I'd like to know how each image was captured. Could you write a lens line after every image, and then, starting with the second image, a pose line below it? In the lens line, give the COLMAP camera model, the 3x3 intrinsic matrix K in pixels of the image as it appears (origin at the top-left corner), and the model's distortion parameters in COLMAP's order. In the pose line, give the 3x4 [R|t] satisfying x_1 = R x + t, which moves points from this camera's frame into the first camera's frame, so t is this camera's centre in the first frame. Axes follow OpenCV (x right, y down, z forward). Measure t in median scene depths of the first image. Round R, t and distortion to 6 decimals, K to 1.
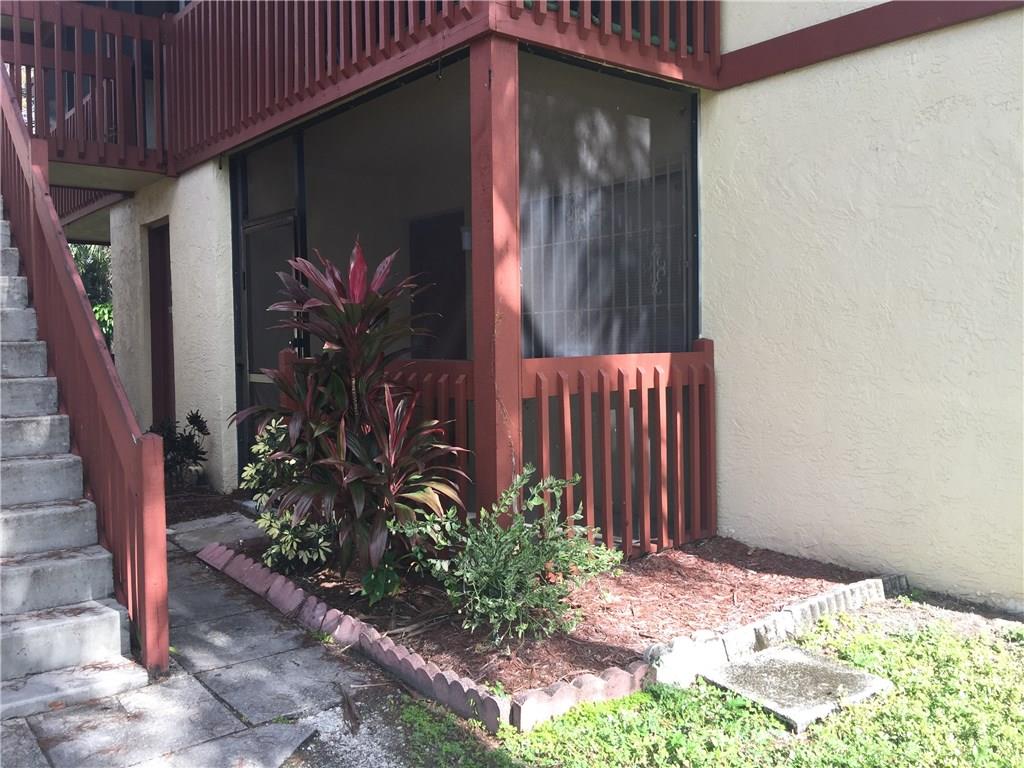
lens RADIAL K [[869.2, 0, 511.1], [0, 869.2, 347.4], [0, 0, 1]] dist [0.010467, -0.003930]
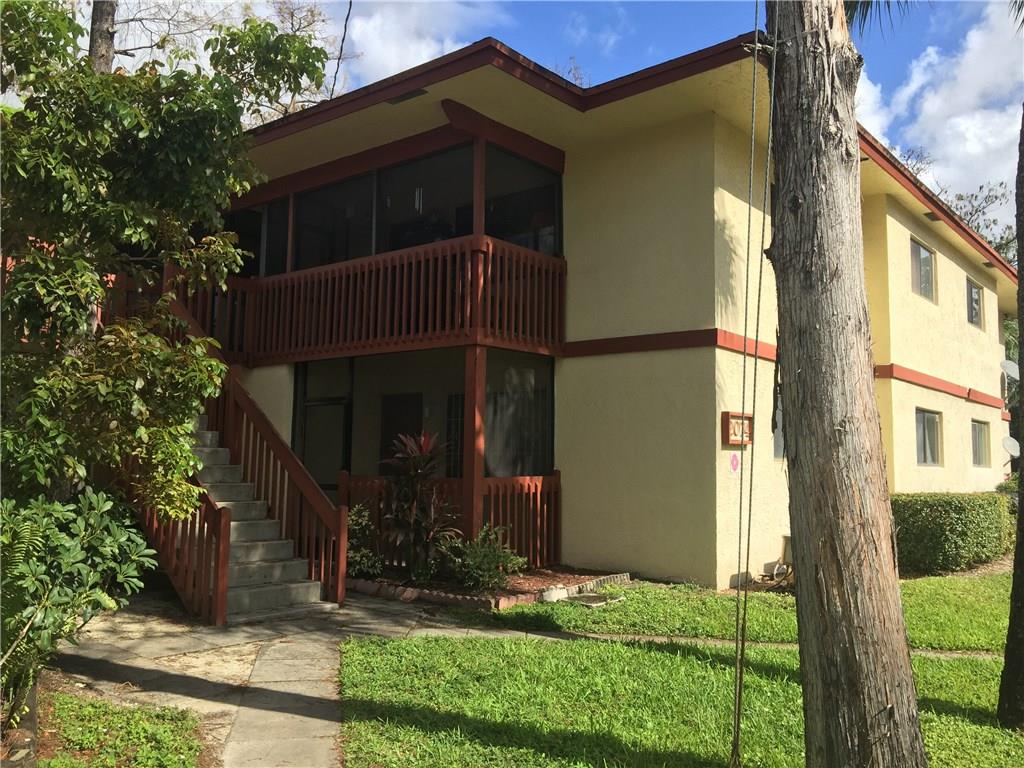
lens RADIAL K [[869.2, 0, 513.6], [0, 869.2, 382.0], [0, 0, 1]] dist [0.010467, -0.003930]
pose [[0.978385, 0.039647, 0.202955, -0.362907], [-0.018728, 0.994404, -0.103974, -0.001312], [-0.205941, 0.097925, 0.973652, -1.219342]]
